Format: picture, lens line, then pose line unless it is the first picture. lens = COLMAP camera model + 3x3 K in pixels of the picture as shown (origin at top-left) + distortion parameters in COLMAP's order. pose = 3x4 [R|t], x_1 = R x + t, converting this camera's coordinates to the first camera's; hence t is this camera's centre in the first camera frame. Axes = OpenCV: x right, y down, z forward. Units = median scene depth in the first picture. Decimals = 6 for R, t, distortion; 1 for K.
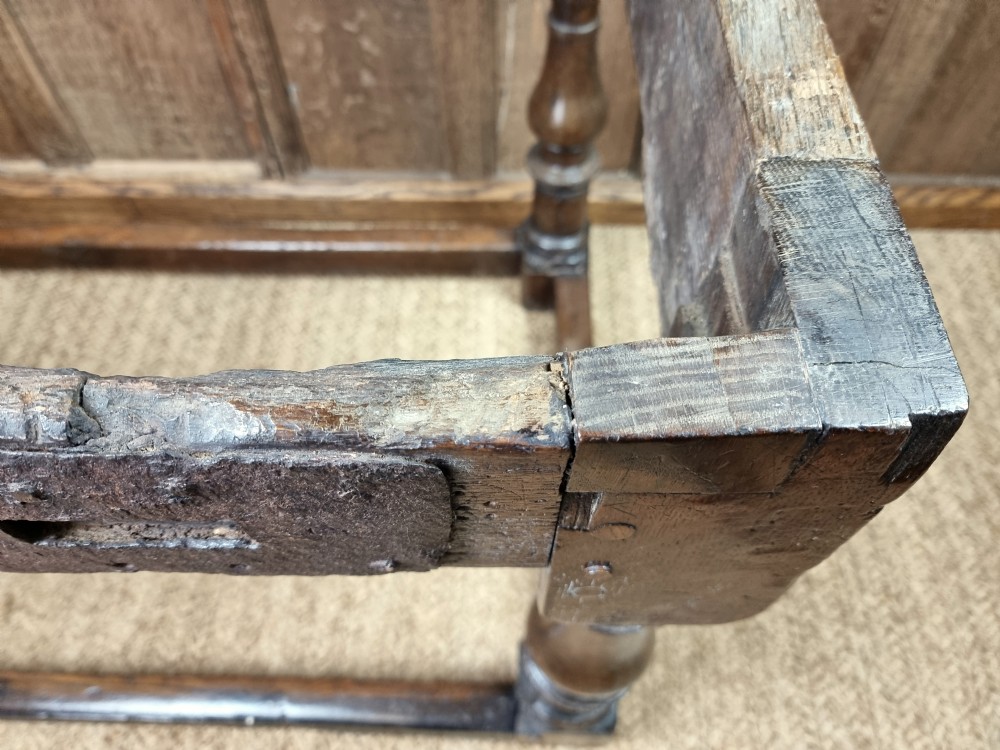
lens RADIAL K [[692.5, 0, 499.9], [0, 692.5, 370.1], [0, 0, 1]] dist [0.070268, -0.059089]
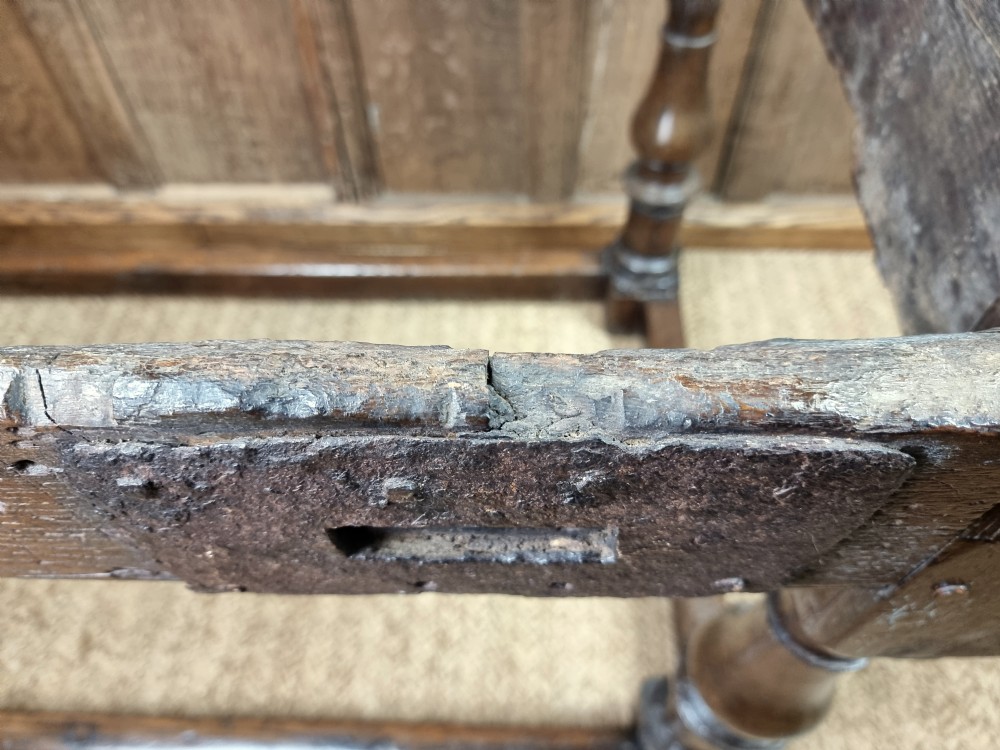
lens RADIAL K [[692.5, 0, 496.9], [0, 692.5, 383.1], [0, 0, 1]] dist [0.070268, -0.059089]
pose [[0.999996, -0.002627, 0.000808, -0.144980], [0.002657, 0.999252, -0.038589, 0.020311], [-0.000706, 0.038591, 0.999255, 0.040063]]
